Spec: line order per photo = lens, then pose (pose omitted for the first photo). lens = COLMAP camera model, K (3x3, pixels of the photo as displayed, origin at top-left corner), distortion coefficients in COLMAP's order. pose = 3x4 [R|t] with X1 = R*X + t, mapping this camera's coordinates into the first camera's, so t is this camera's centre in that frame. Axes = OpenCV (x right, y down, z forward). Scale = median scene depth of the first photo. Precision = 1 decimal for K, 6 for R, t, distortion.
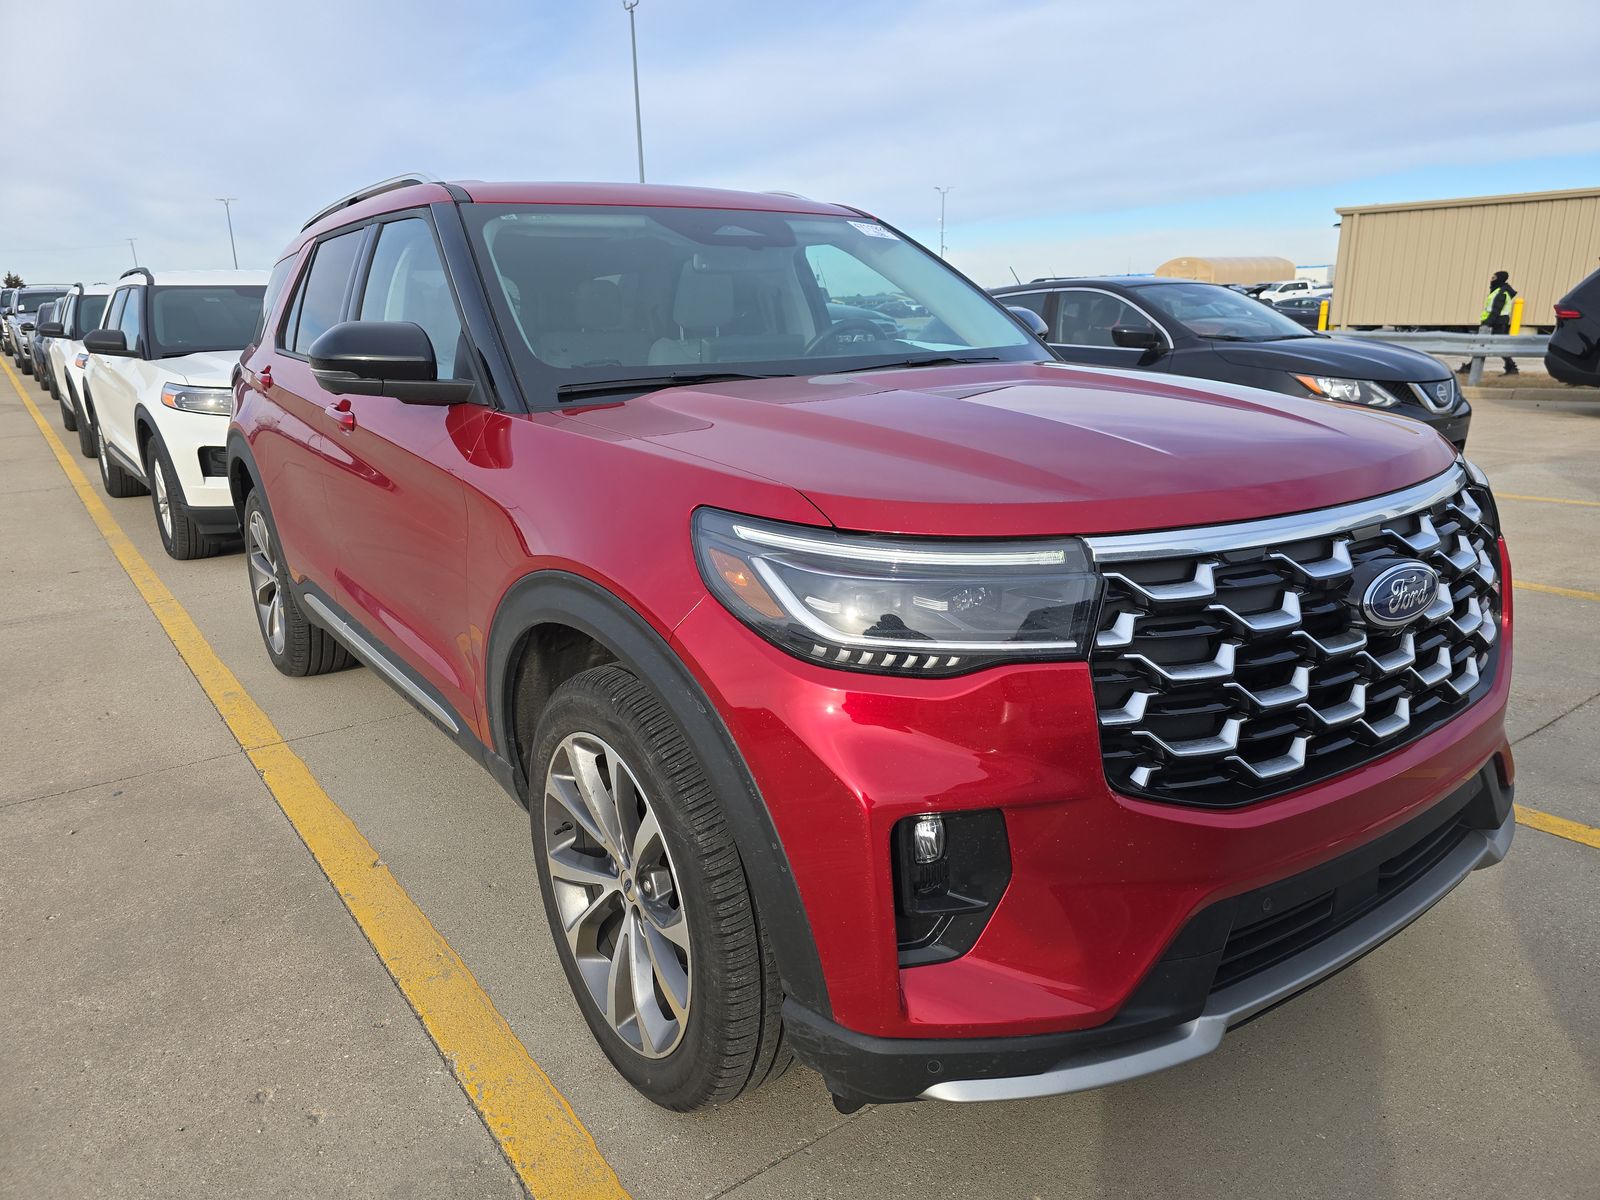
lens RADIAL K [[1044.3, 0, 805.7], [0, 1044.3, 605.1], [0, 0, 1]] dist [0.082195, -0.086863]
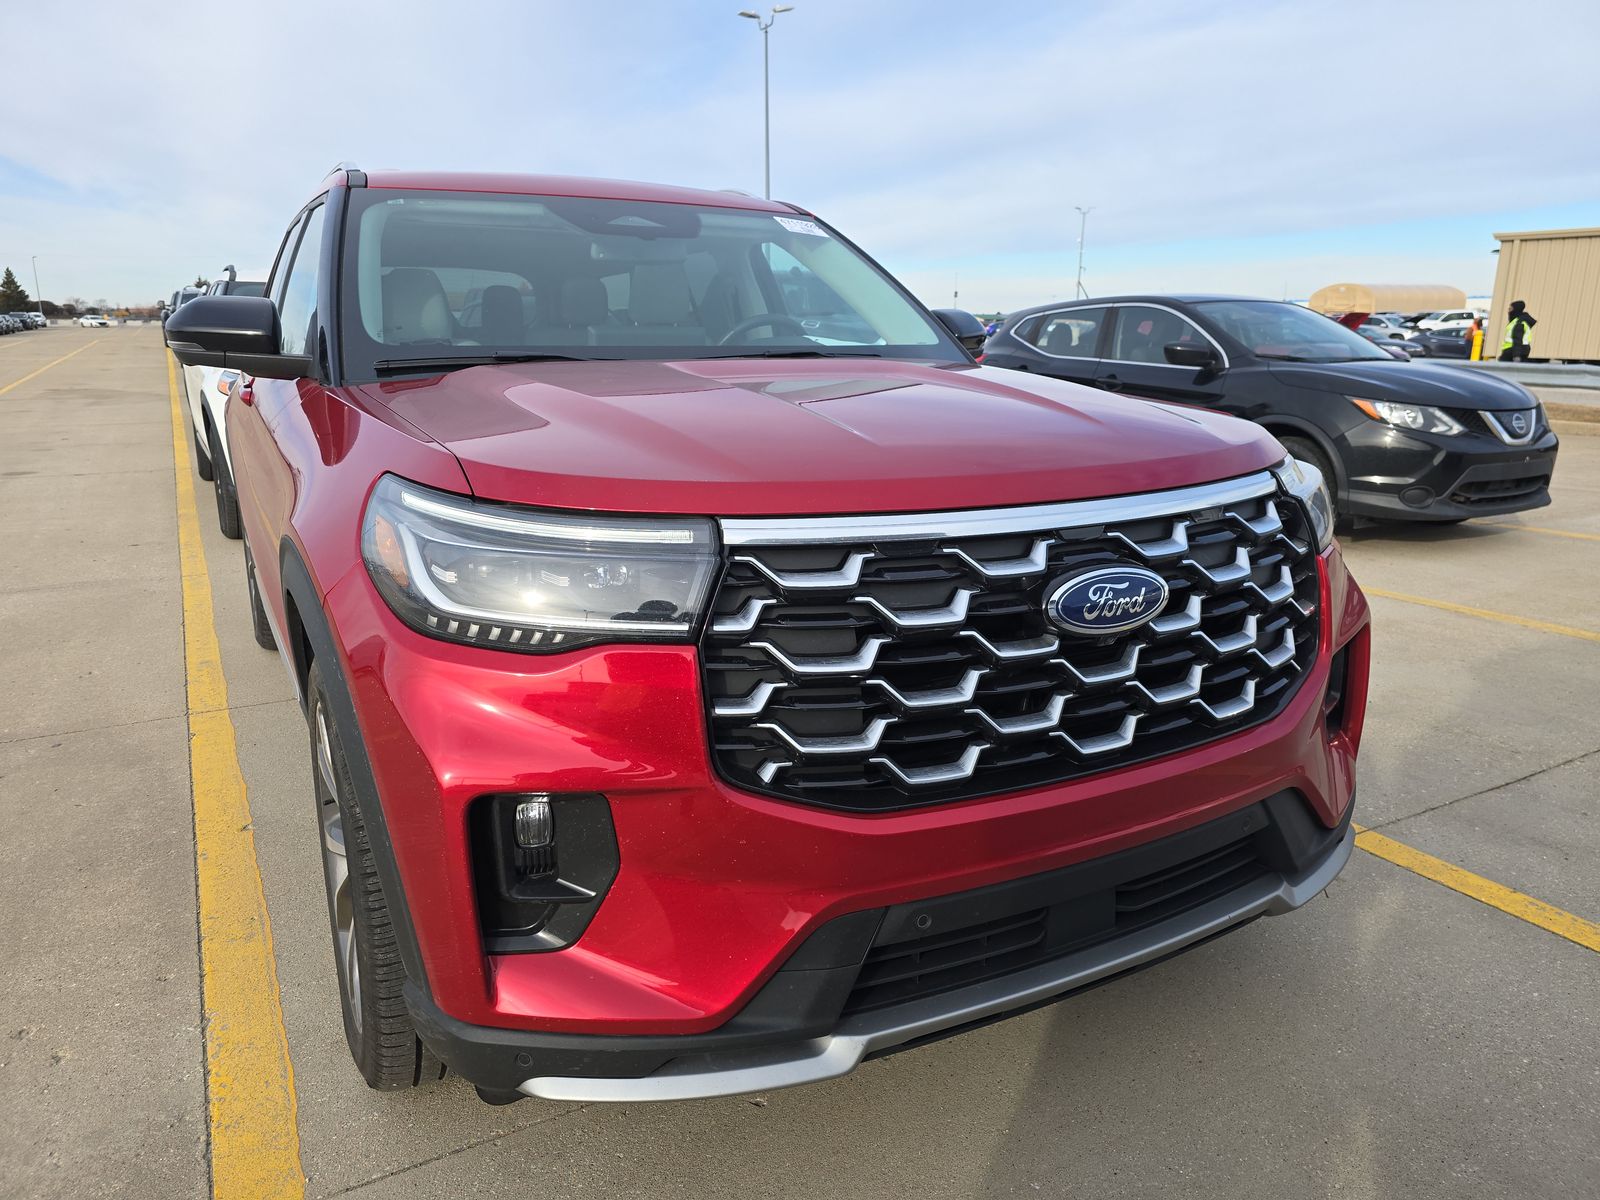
lens RADIAL K [[1046.4, 0, 798.2], [0, 1046.4, 604.9], [0, 0, 1]] dist [0.067141, -0.062523]
pose [[0.992511, 0.053544, -0.109793, 0.305872], [-0.055152, 0.998410, -0.011655, 0.014902], [0.108994, 0.017623, 0.993886, 0.043267]]
